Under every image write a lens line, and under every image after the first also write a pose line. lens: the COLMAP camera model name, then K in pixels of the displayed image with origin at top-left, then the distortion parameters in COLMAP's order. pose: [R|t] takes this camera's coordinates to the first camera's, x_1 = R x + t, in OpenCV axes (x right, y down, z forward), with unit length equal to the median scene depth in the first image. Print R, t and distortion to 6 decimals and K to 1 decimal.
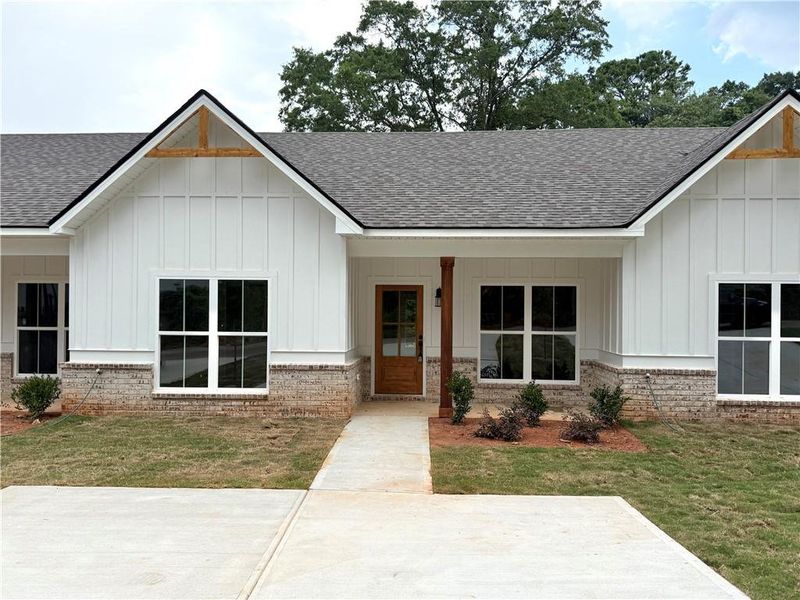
lens RADIAL K [[570.1, 0, 404.0], [0, 570.1, 310.0], [0, 0, 1]] dist [0.081468, -0.110368]
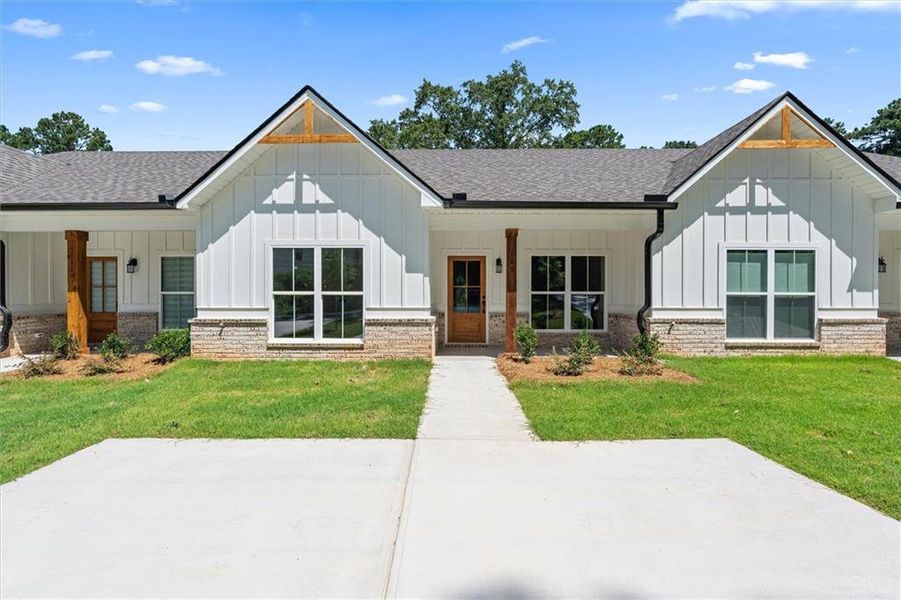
lens RADIAL K [[369.2, 0, 459.2], [0, 369.2, 292.5], [0, 0, 1]] dist [-0.001968, -0.000200]
pose [[0.999255, -0.008119, 0.037739, -0.067148], [0.007782, 0.999929, 0.009065, 0.034748], [-0.037810, -0.008765, 0.999246, 0.219546]]
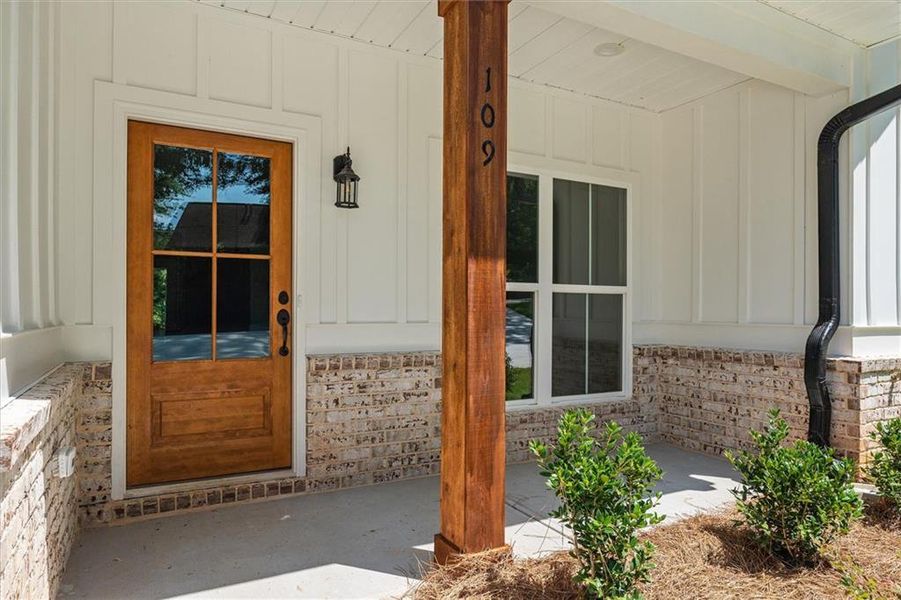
lens RADIAL K [[569.4, 0, 449.5], [0, 569.4, 310.5], [0, 0, 1]] dist [-0.001496, -0.000389]
pose [[0.861226, -0.005877, 0.508189, -0.067882], [0.001179, 0.999954, 0.009567, 0.061778], [-0.508221, -0.007640, 0.861193, 0.795477]]
